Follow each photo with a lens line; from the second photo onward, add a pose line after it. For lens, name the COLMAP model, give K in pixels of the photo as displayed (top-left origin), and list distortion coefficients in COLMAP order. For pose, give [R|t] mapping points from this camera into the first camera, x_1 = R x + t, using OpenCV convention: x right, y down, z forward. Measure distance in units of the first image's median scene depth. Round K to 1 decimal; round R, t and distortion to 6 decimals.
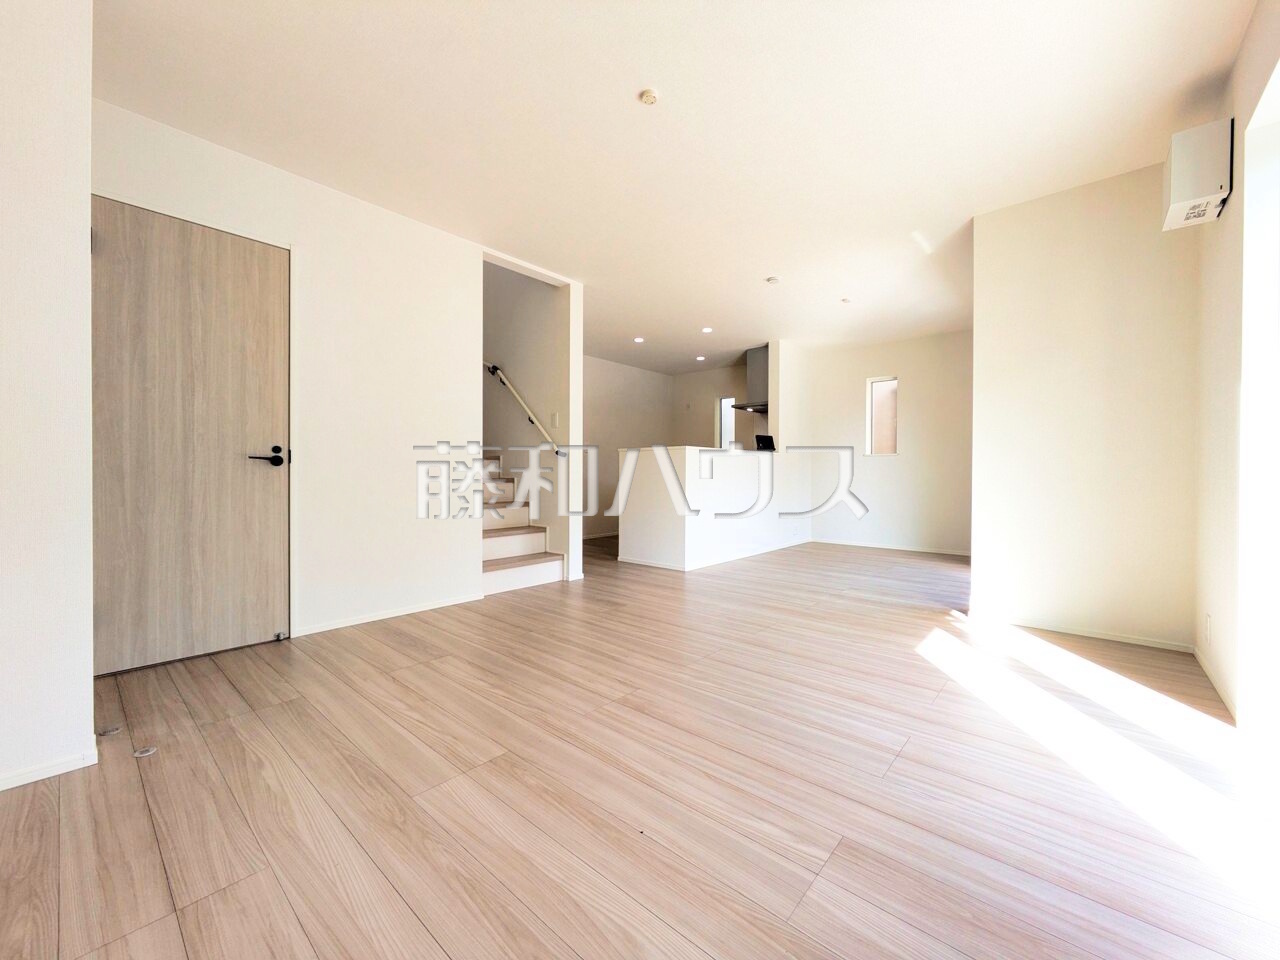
lens RADIAL K [[507.0, 0, 640.0], [0, 507.0, 480.0], [0, 0, 1]] dist [0.000970, 0.000241]
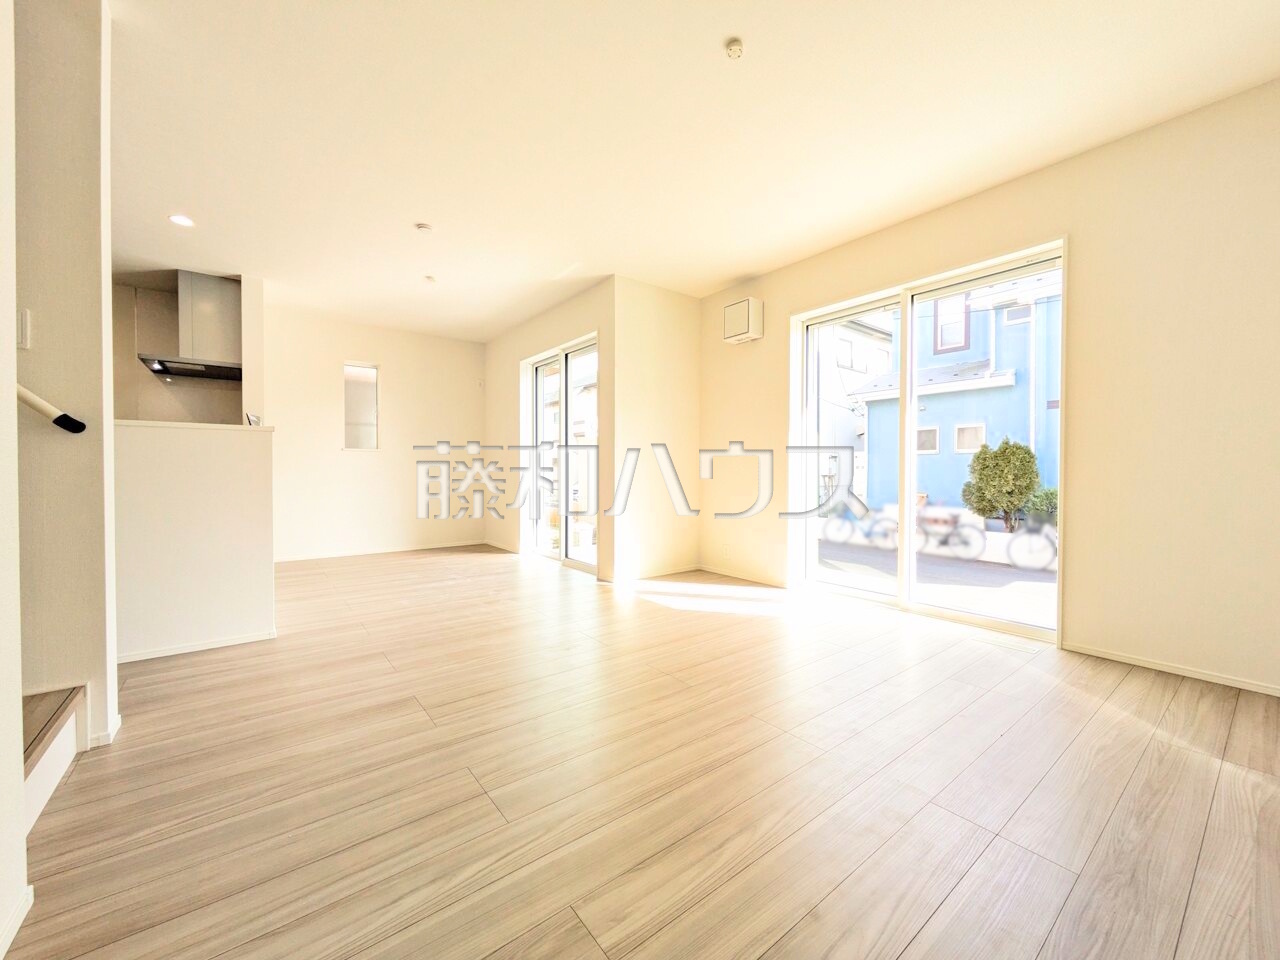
lens RADIAL K [[492.6, 0, 635.3], [0, 492.6, 506.5], [0, 0, 1]] dist [0.014555, 0.000089]
pose [[0.194395, -0.078769, 0.977756, -0.595228], [0.003537, 0.996821, 0.079601, -0.033522], [-0.980917, -0.012015, 0.194055, 0.676948]]
